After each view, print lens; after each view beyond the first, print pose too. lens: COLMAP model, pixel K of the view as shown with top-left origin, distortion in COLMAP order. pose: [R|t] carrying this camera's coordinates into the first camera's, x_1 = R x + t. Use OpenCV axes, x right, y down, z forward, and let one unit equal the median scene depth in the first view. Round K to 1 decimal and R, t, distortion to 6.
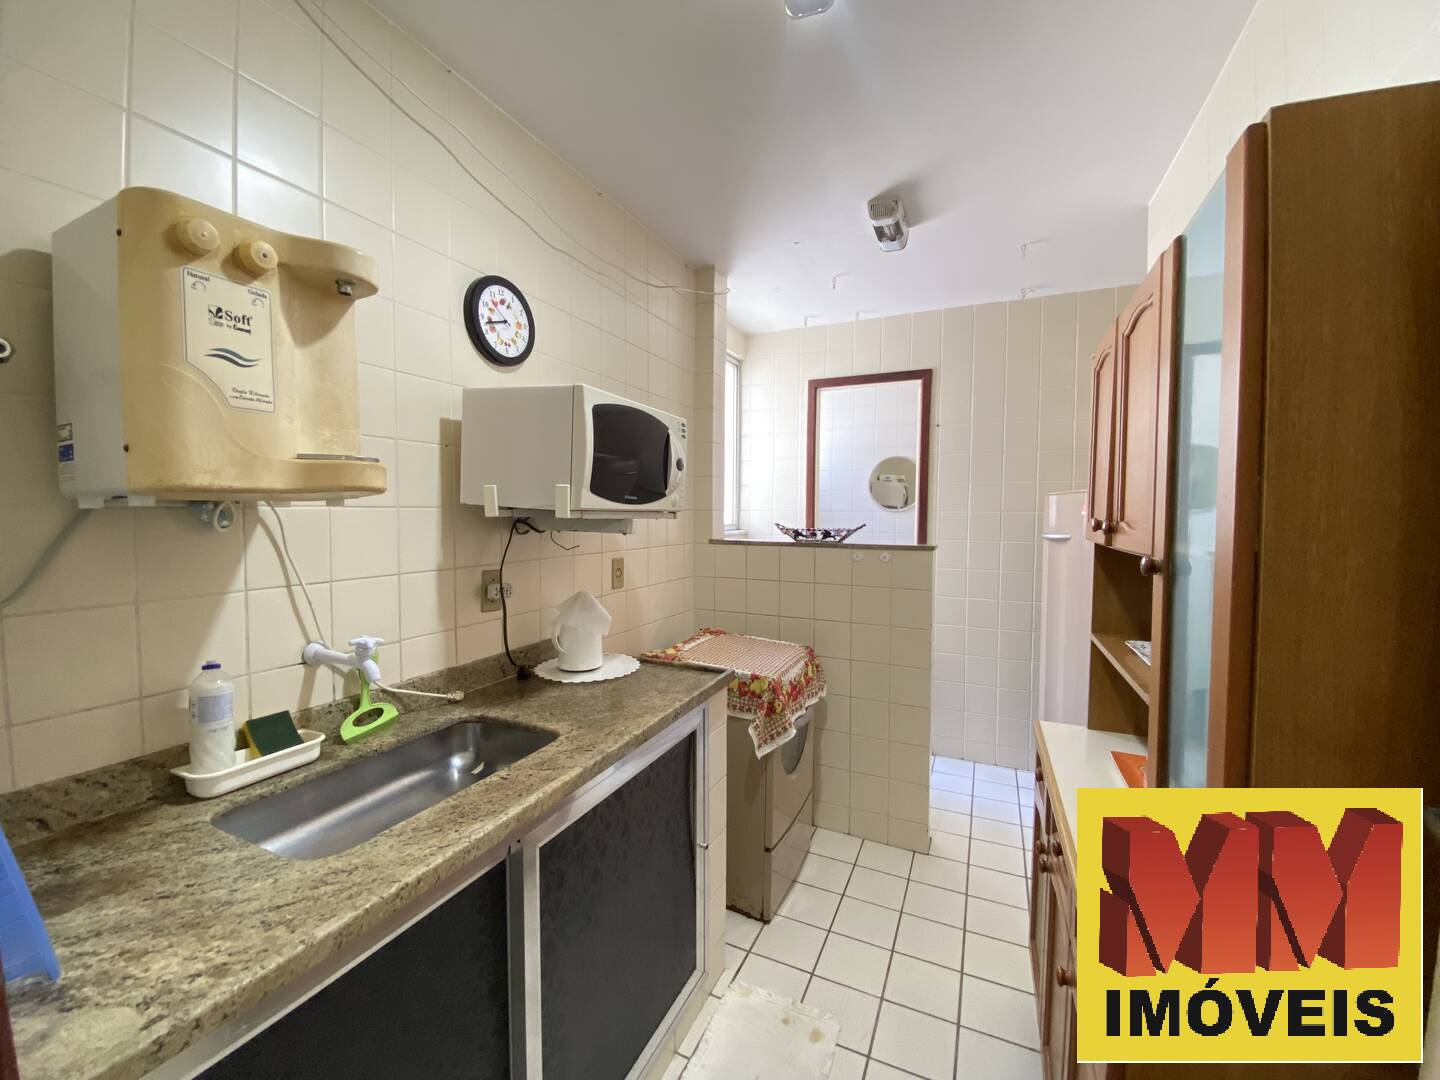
lens RADIAL K [[585.8, 0, 720.0], [0, 585.8, 540.0], [0, 0, 1]] dist [0.027226, -0.028420]
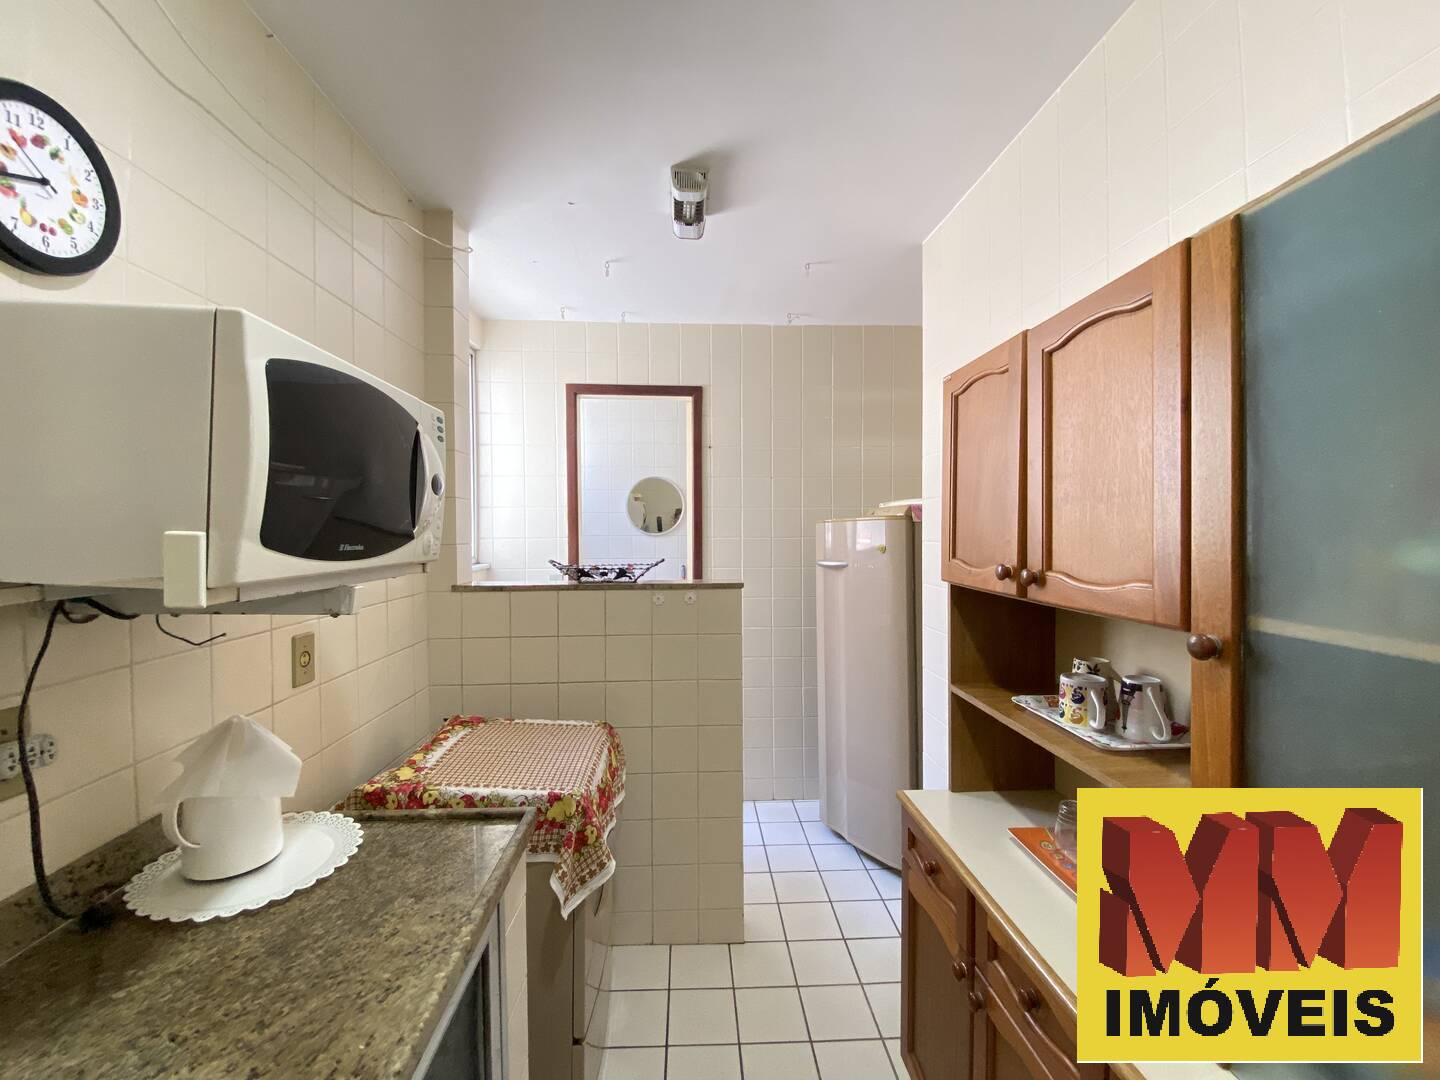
lens RADIAL K [[585.8, 0, 720.0], [0, 585.8, 540.0], [0, 0, 1]] dist [0.027226, -0.028420]
pose [[0.888708, -0.017697, 0.458132, -0.079047], [0.031520, 0.999249, -0.022546, -0.044242], [-0.457389, 0.034477, 0.888598, 0.300427]]
